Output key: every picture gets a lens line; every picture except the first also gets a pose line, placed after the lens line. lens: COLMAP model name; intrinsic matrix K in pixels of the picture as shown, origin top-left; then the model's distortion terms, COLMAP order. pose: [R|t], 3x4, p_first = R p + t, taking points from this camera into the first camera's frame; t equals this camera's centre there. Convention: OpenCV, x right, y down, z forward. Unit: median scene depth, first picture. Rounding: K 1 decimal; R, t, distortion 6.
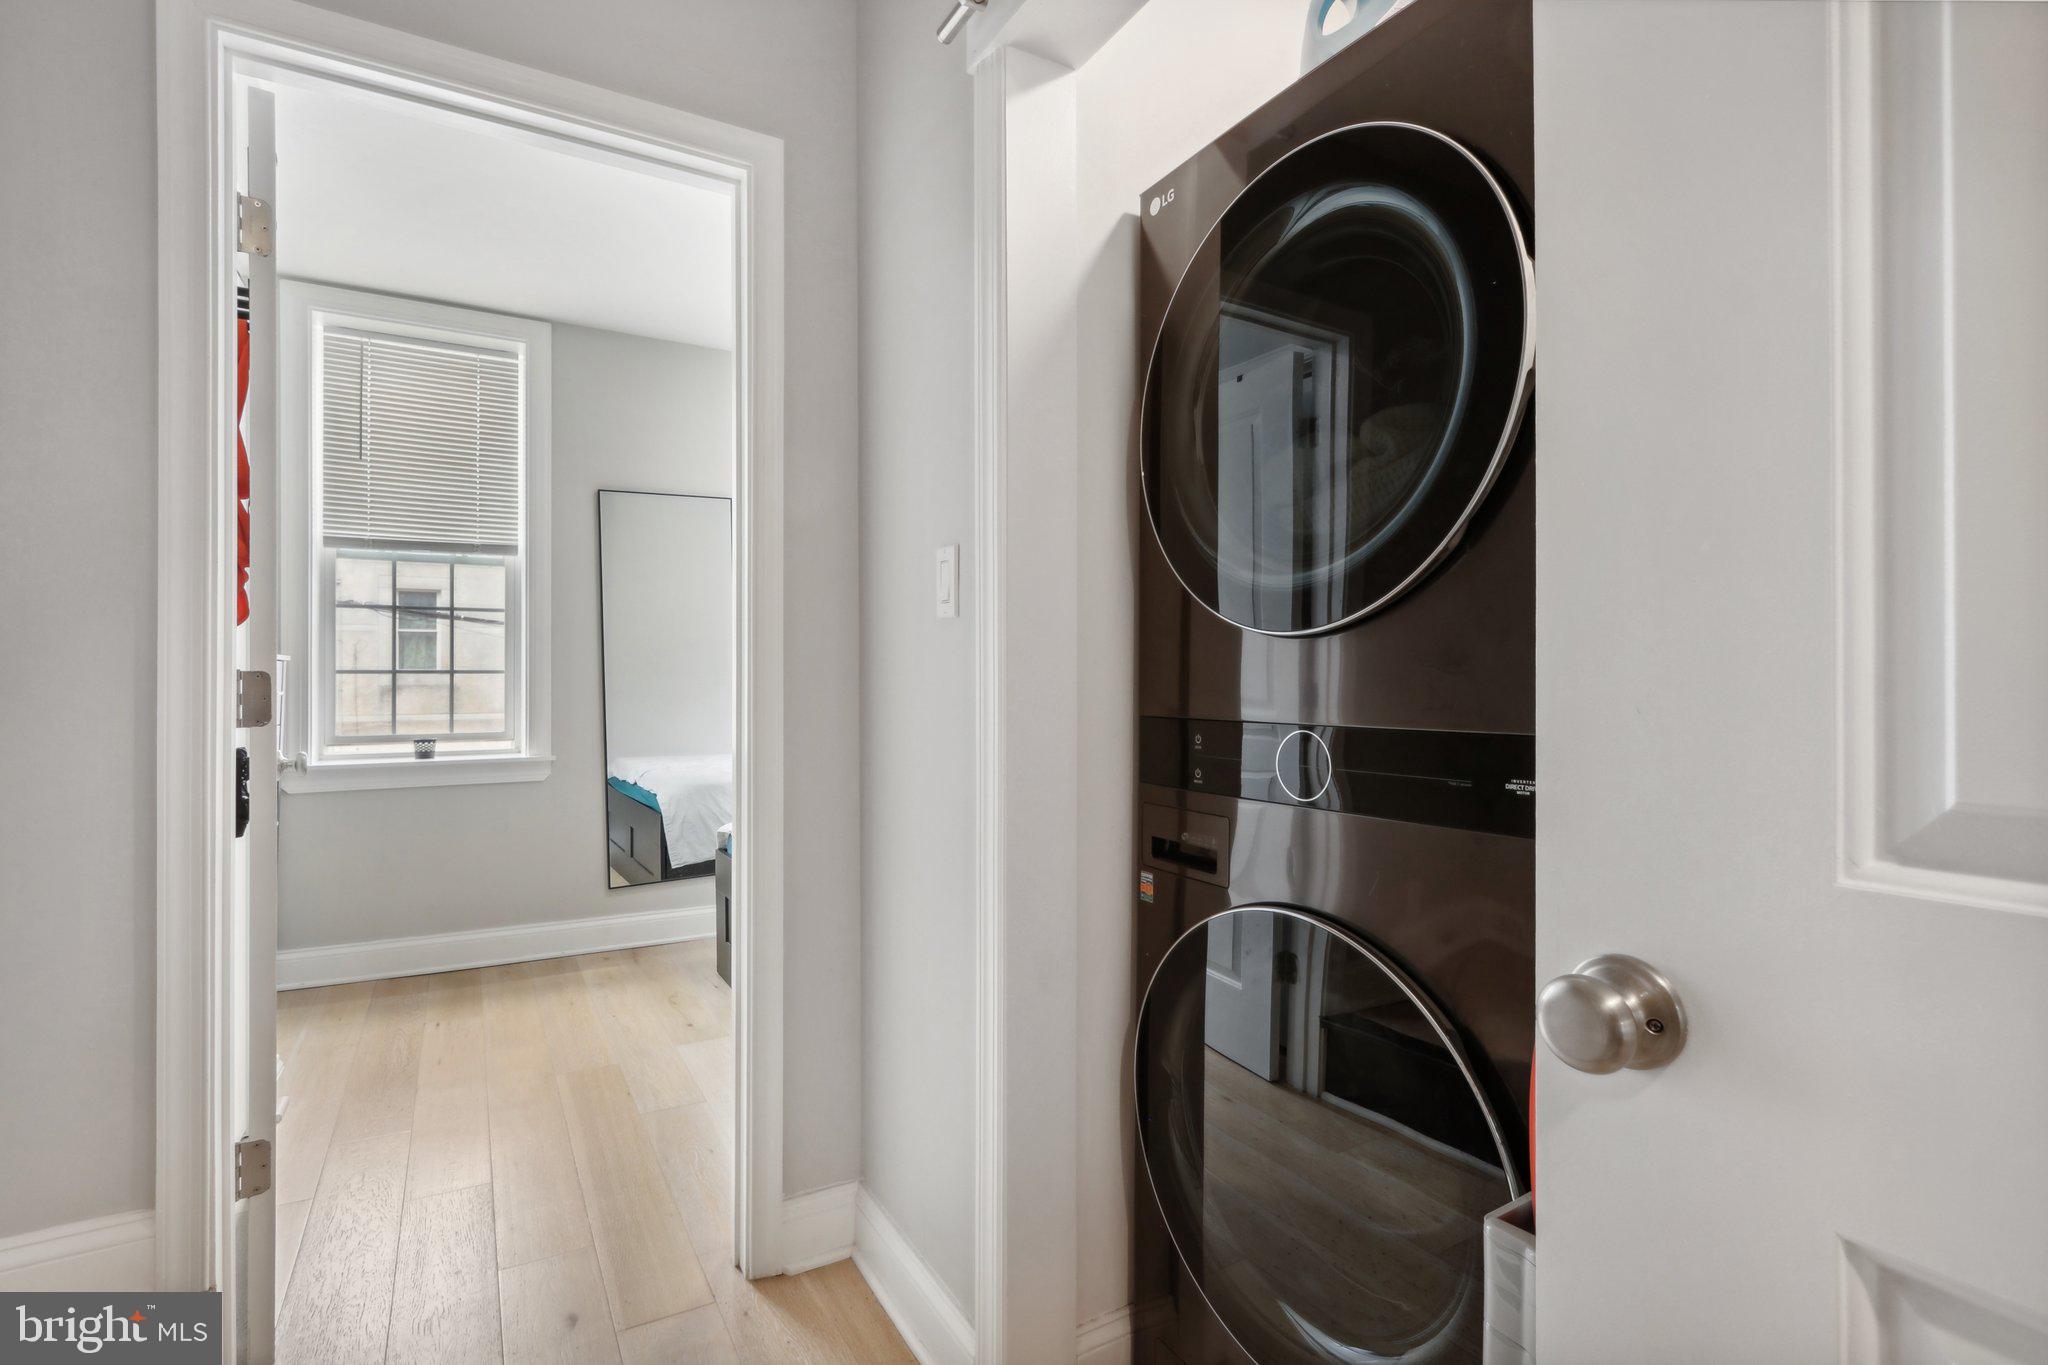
lens RADIAL K [[963.6, 0, 1012.2], [0, 963.6, 675.6], [0, 0, 1]] dist [-0.003724, -0.000386]
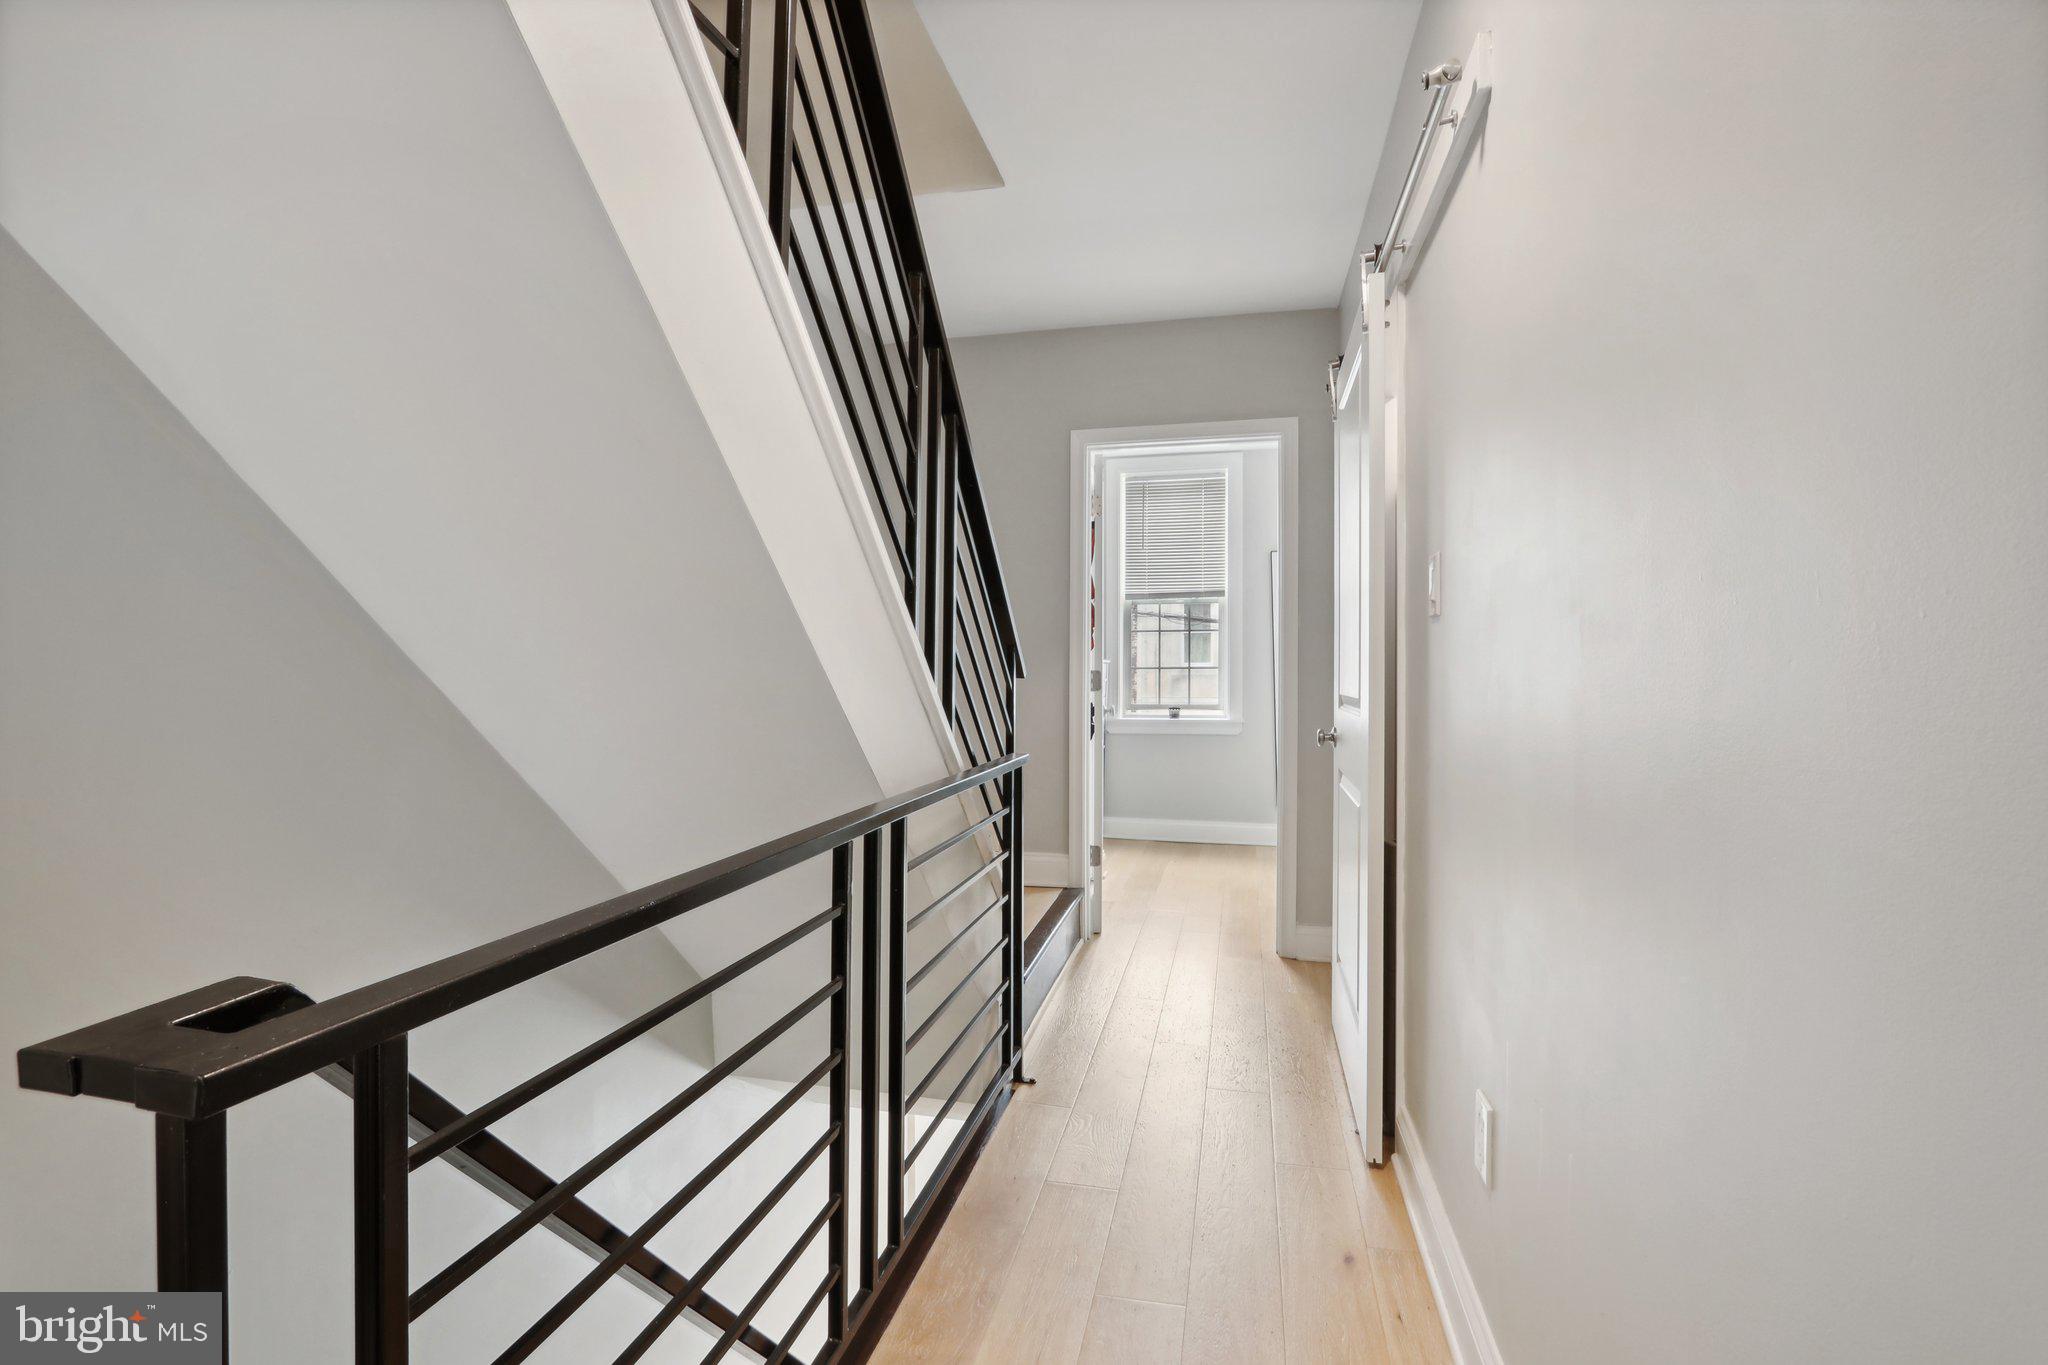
lens RADIAL K [[963.6, 0, 1012.2], [0, 963.6, 675.6], [0, 0, 1]] dist [-0.003724, -0.000386]
pose [[0.730997, 0.008820, -0.682324, 0.381466], [-0.001598, 0.999936, 0.011213, -0.009248], [0.682379, -0.007106, 0.730964, -0.493195]]
